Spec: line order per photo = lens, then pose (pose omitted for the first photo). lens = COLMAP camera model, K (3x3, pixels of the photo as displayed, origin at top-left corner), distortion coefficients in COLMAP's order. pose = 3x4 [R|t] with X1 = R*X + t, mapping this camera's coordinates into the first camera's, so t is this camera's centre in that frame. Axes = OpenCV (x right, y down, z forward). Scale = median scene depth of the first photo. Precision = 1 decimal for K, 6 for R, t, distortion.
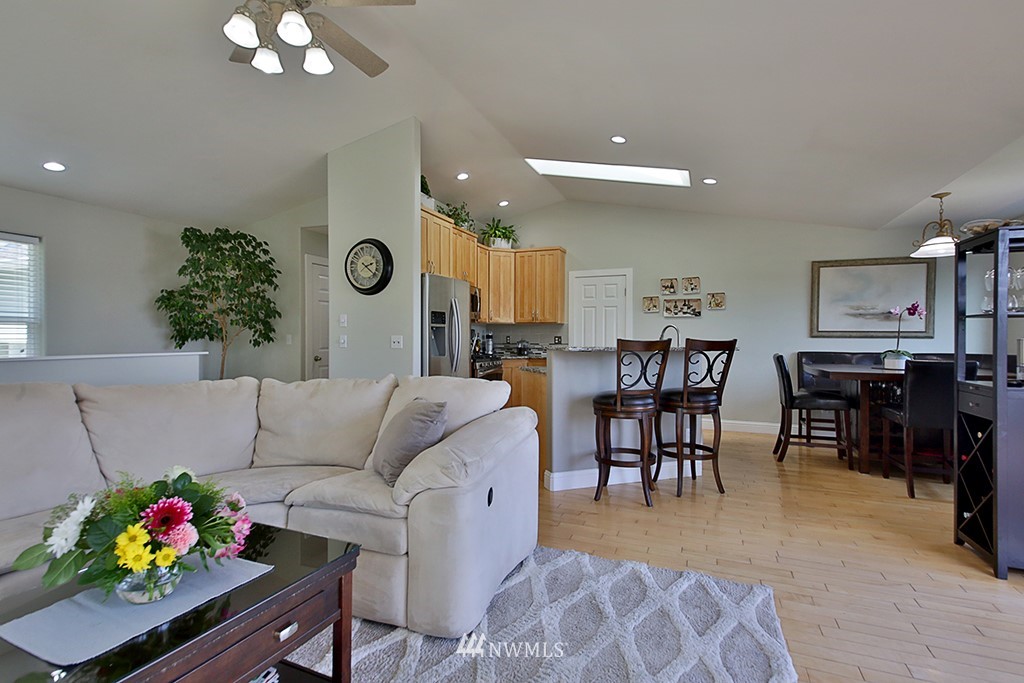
lens RADIAL K [[517.4, 0, 490.1], [0, 517.4, 349.1], [0, 0, 1]] dist [0.002450, -0.010411]
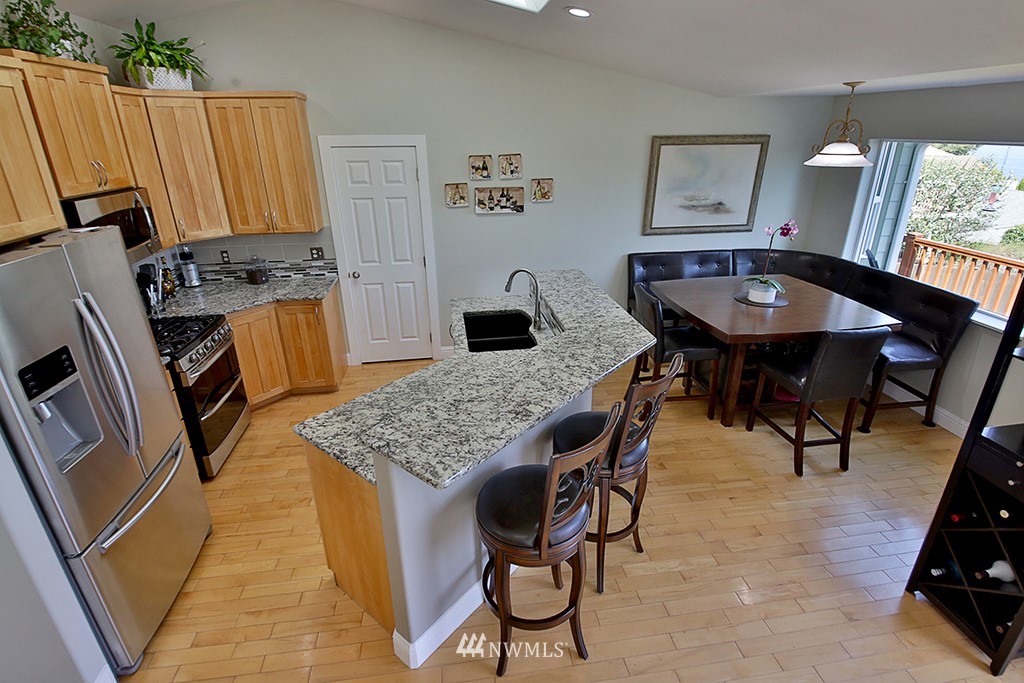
lens RADIAL K [[517.4, 0, 523.8], [0, 517.4, 359.3], [0, 0, 1]] dist [0.002450, -0.010411]
pose [[0.843724, -0.216137, 0.491340, 0.008550], [0.012296, 0.922893, 0.384859, -0.149176], [-0.536637, -0.318673, 0.781325, 0.364848]]
